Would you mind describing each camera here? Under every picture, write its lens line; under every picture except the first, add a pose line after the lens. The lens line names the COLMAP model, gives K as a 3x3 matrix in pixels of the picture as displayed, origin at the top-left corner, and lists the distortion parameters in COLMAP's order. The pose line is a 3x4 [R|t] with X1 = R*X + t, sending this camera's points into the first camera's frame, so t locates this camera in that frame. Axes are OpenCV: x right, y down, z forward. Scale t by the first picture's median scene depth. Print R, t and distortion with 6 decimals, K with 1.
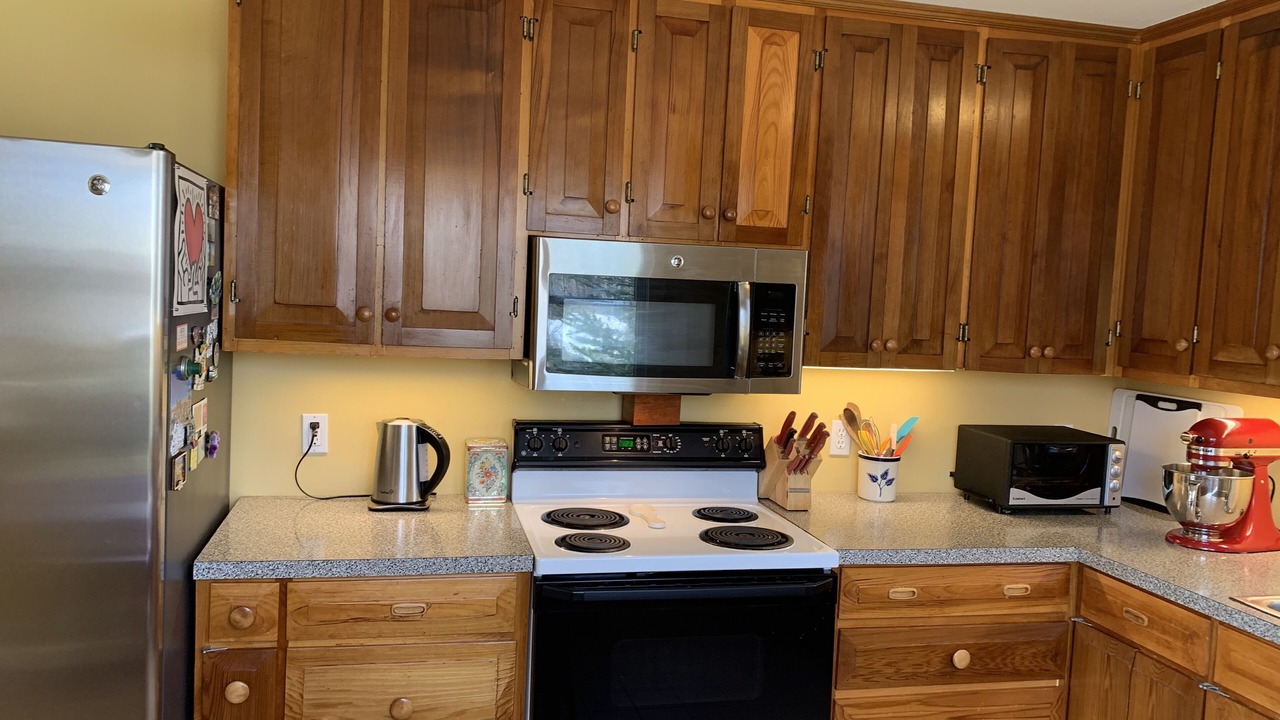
lens RADIAL K [[963.3, 0, 632.1], [0, 963.3, 359.4], [0, 0, 1]] dist [0.076129, -0.104130]
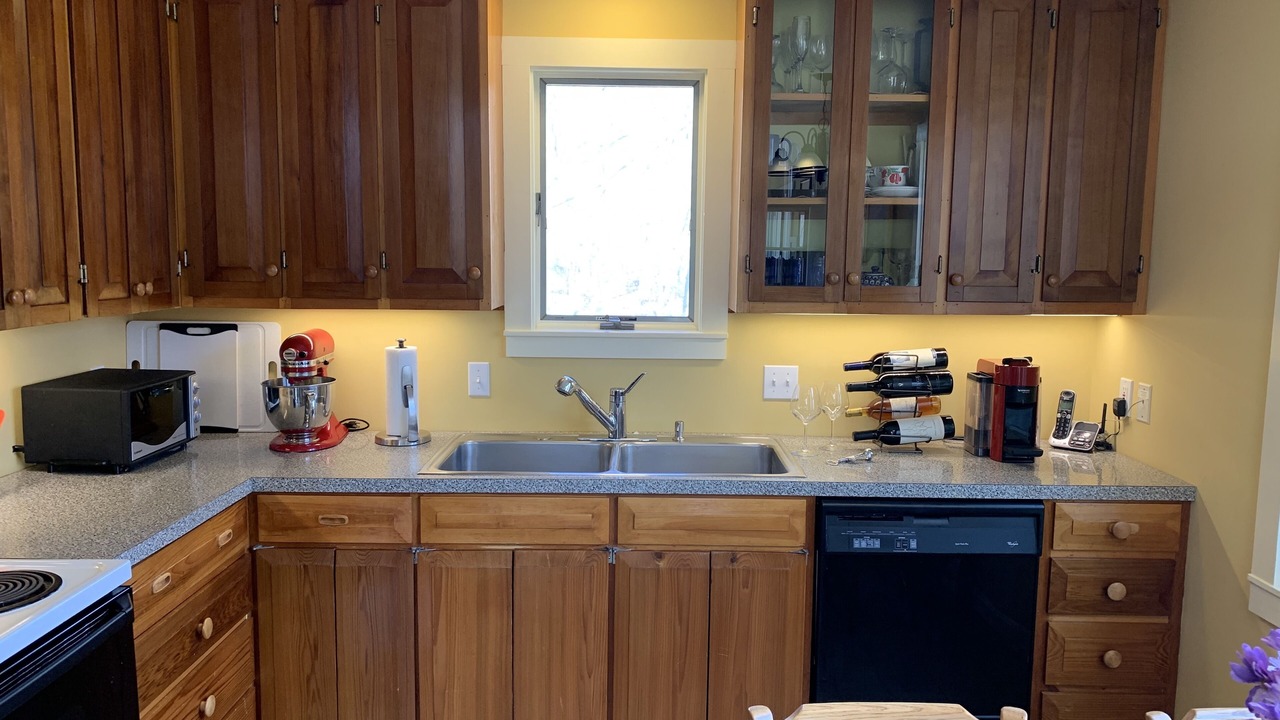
lens RADIAL K [[970.3, 0, 640.0], [0, 970.3, 360.0], [0, 0, 1]] dist [0.038452, -0.060701]
pose [[0.228986, -0.156217, 0.960813, -0.388830], [0.070262, 0.987117, 0.143749, -0.043218], [-0.970891, 0.034592, 0.237012, 0.354794]]
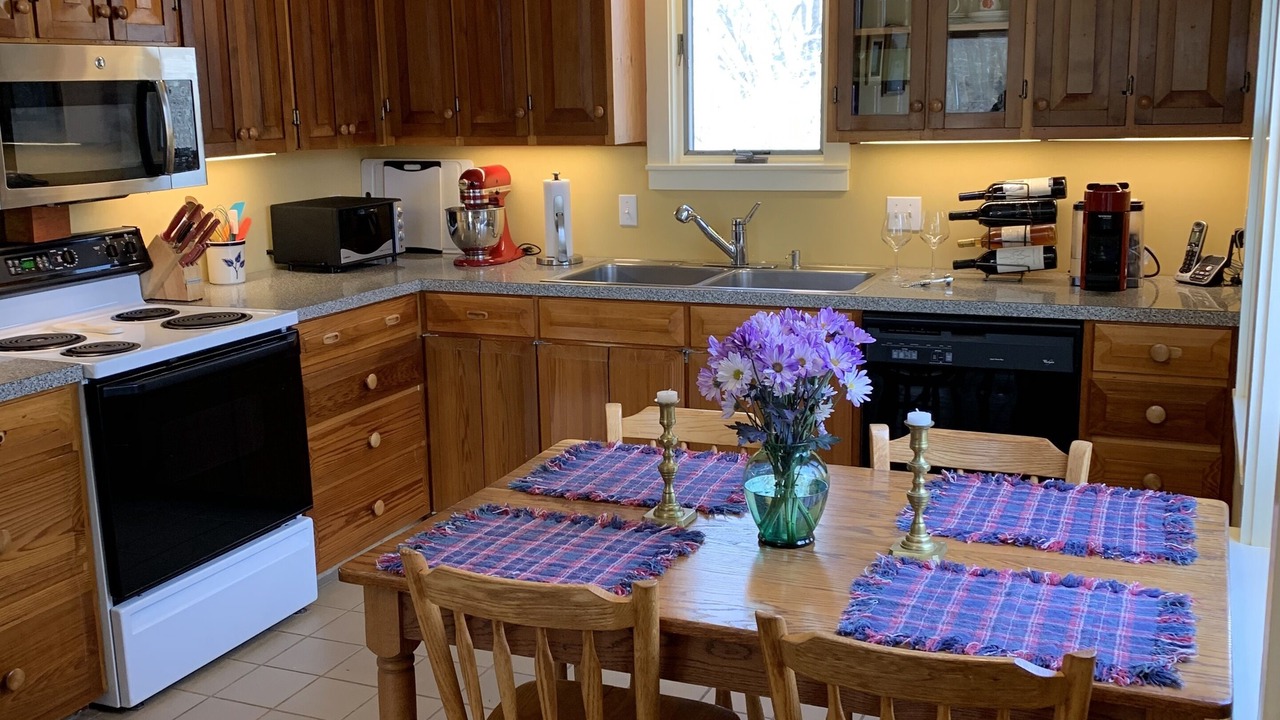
lens RADIAL K [[1286.2, 0, 637.0], [0, 1286.2, 351.1], [0, 0, 1]] dist [0.155347, -0.463945]
pose [[0.595454, -0.216648, 0.773627, -0.685473], [0.108486, 0.975817, 0.189769, -0.006176], [-0.796031, -0.029071, 0.604557, -0.249076]]
